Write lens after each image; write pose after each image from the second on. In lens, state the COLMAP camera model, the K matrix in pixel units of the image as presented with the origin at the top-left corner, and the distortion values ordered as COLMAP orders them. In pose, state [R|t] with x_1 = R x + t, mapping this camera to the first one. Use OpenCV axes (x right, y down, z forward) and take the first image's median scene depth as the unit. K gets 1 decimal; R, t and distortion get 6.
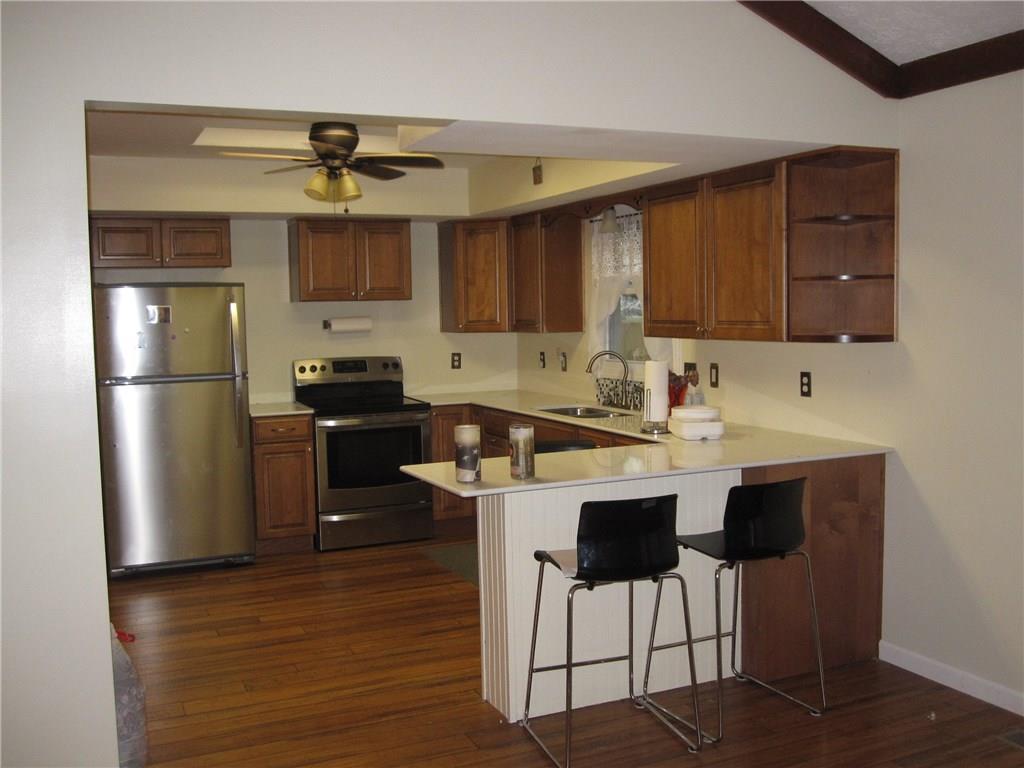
lens RADIAL K [[995.3, 0, 512.0], [0, 995.3, 384.0], [0, 0, 1]] dist [-0.081728, 0.039386]
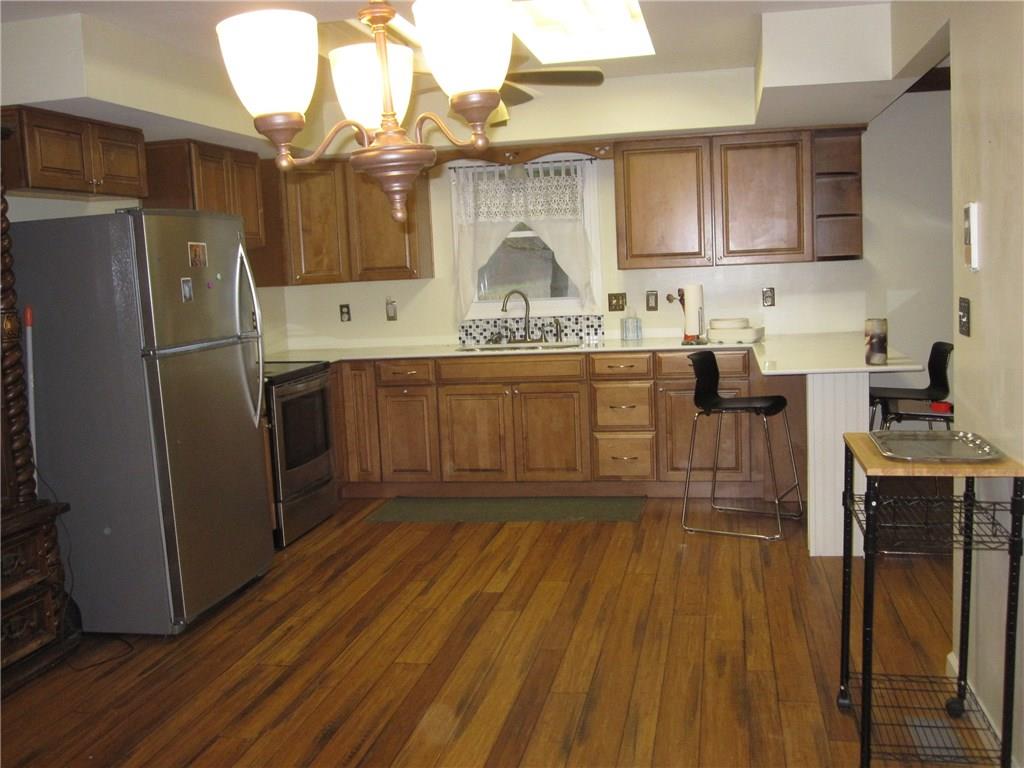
lens RADIAL K [[995.3, 0, 512.0], [0, 995.3, 384.0], [0, 0, 1]] dist [-0.081728, 0.039386]
pose [[0.591886, -0.108793, 0.798645, -0.938271], [0.098162, 0.993203, 0.062547, -0.000476], [-0.800022, 0.041376, 0.598543, 0.446838]]
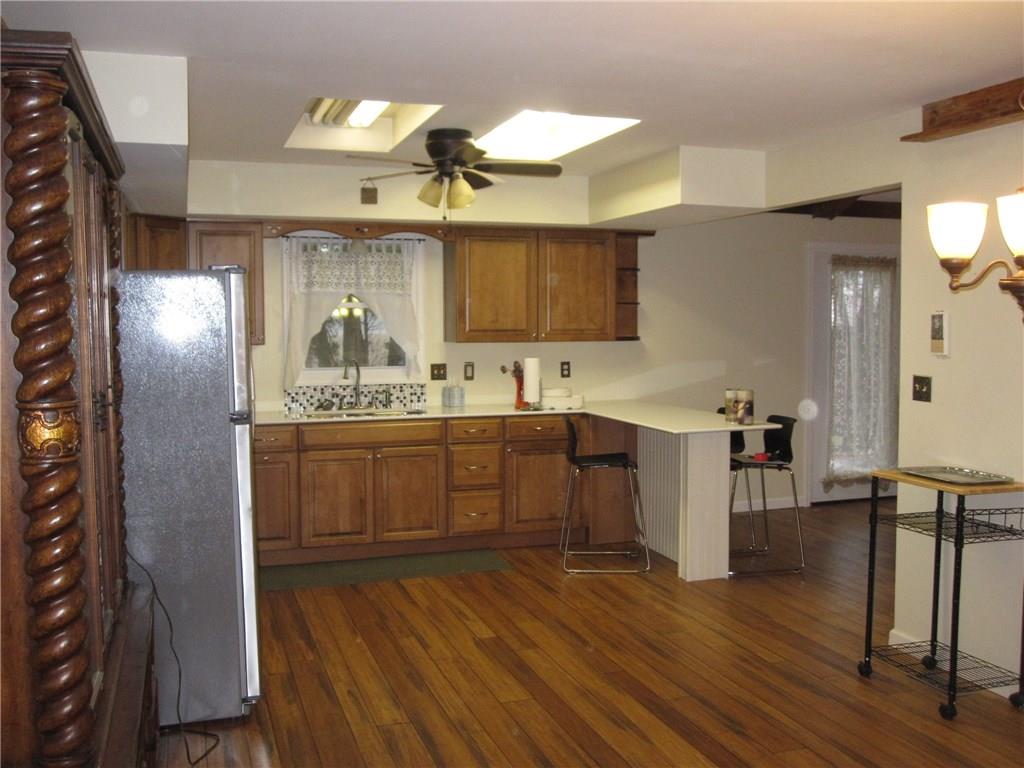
lens RADIAL K [[995.3, 0, 512.0], [0, 995.3, 384.0], [0, 0, 1]] dist [-0.081728, 0.039386]
pose [[0.107701, -0.047135, 0.993065, -1.200724], [0.076353, 0.996317, 0.039009, -0.042331], [-0.991247, 0.071622, 0.110903, 0.855244]]
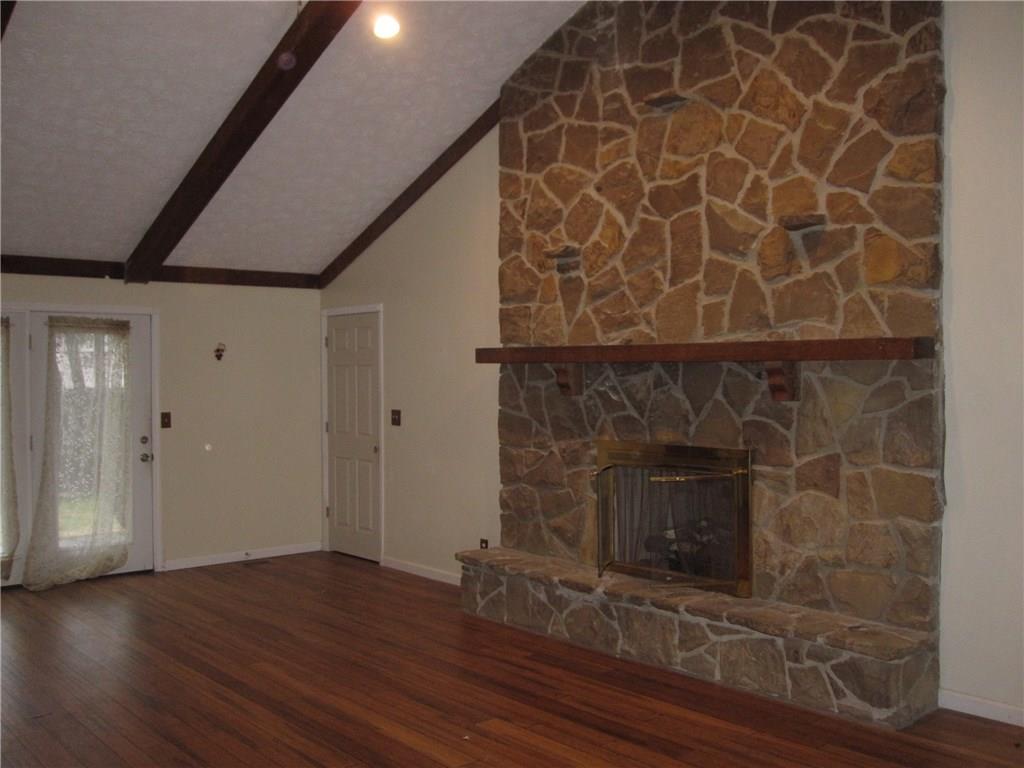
lens RADIAL K [[986.7, 0, 512.0], [0, 986.7, 384.0], [0, 0, 1]] dist [-0.083106, 0.027687]
pose [[-0.287073, 0.007625, 0.957879, -1.091008], [0.082115, 0.996483, 0.016678, -0.002010], [-0.954383, 0.083444, -0.286689, 0.088254]]
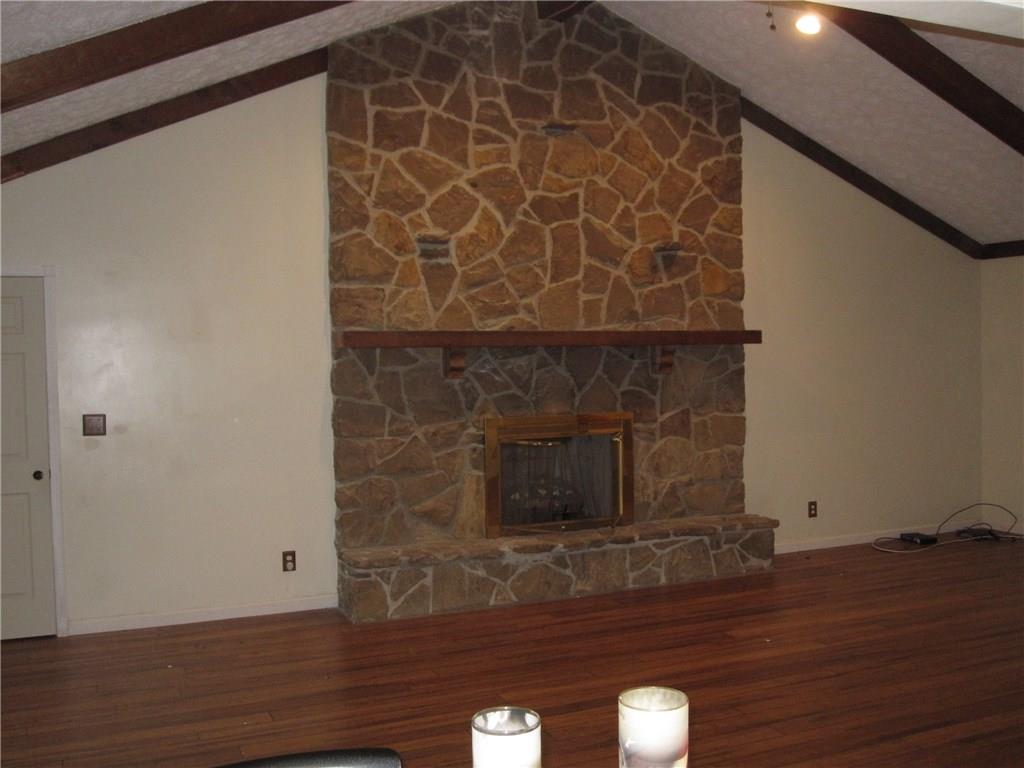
lens RADIAL K [[986.7, 0, 512.0], [0, 986.7, 384.0], [0, 0, 1]] dist [-0.083106, 0.027687]
pose [[-0.999058, 0.035695, 0.024680, -0.025270], [0.038014, 0.994167, 0.100934, -0.081040], [-0.020934, 0.101777, -0.994587, 0.942564]]
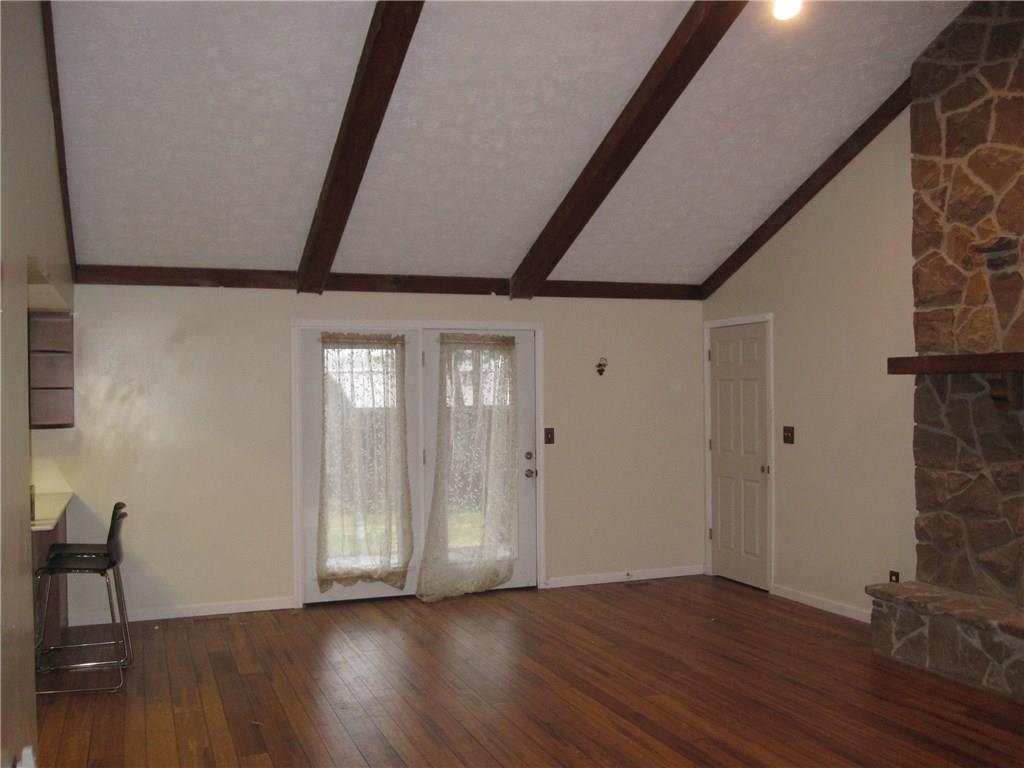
lens RADIAL K [[984.7, 0, 523.4], [0, 984.7, 389.2], [0, 0, 1]] dist [-0.074947, 0.022589]
pose [[0.050168, 0.021962, 0.998499, -0.998327], [0.084300, 0.996097, -0.026144, -0.000270], [-0.995177, 0.085485, 0.048120, 0.134391]]
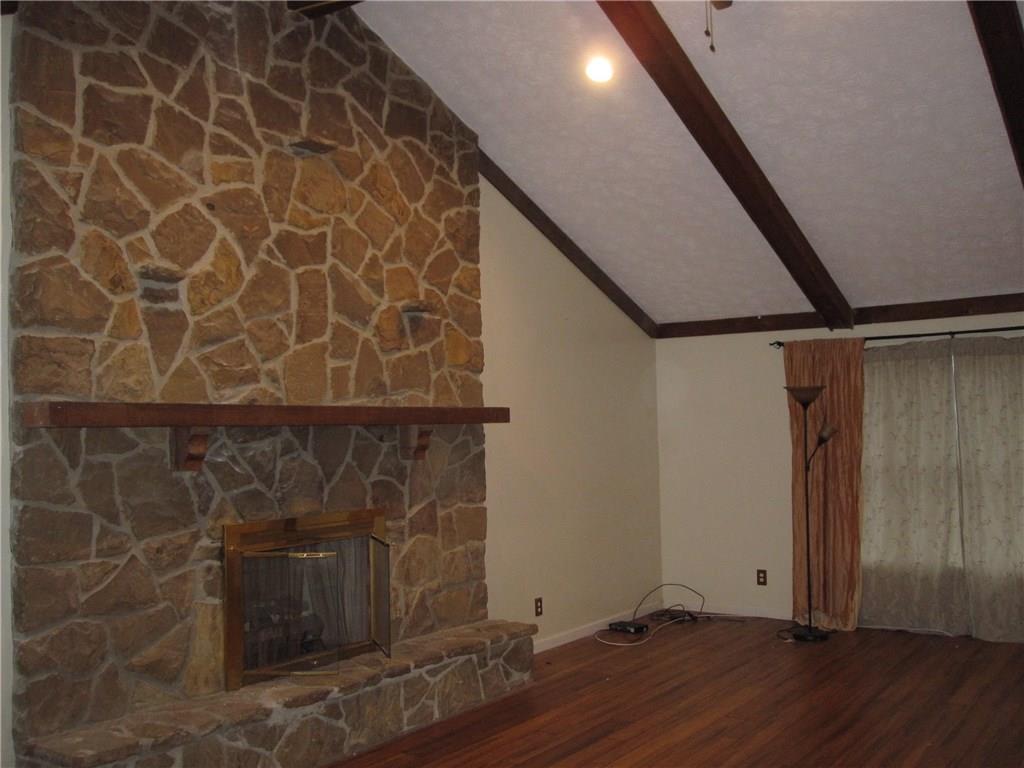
lens RADIAL K [[995.3, 0, 512.0], [0, 995.3, 384.0], [0, 0, 1]] dist [-0.081728, 0.039386]
pose [[-0.868147, 0.015730, -0.496059, 0.274583], [0.001240, 0.999563, 0.029526, -0.068313], [0.496306, 0.025018, -0.867787, 0.606709]]
